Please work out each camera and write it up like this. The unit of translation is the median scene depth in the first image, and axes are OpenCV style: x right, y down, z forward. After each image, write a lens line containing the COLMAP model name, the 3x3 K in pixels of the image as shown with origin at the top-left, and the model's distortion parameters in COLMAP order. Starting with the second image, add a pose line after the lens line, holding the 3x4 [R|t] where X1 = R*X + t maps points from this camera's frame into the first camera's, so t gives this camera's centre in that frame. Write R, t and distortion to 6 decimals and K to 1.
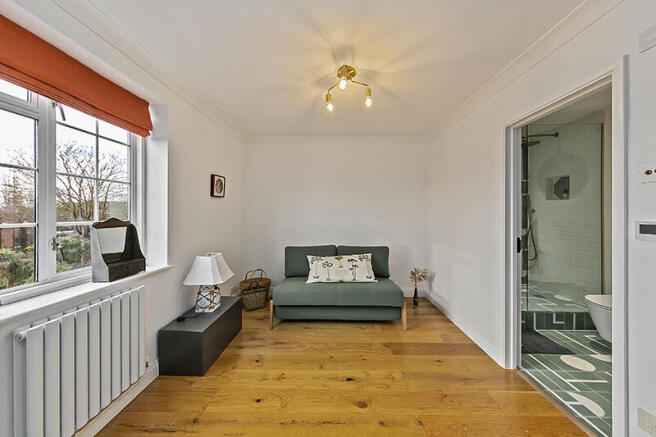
lens RADIAL K [[218.5, 0, 330.5], [0, 218.5, 216.1], [0, 0, 1]] dist [-0.000735, 0.000079]
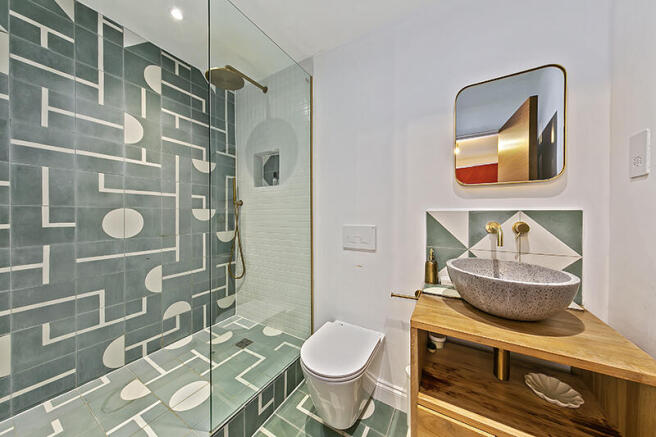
lens RADIAL K [[218.5, 0, 326.1], [0, 218.5, 217.5], [0, 0, 1]] dist [-0.000735, 0.000079]
pose [[0.499226, -0.005177, 0.866456, 0.540846], [0.000687, 0.999984, 0.005579, 0.017501], [-0.866472, -0.002191, 0.499221, 0.500198]]
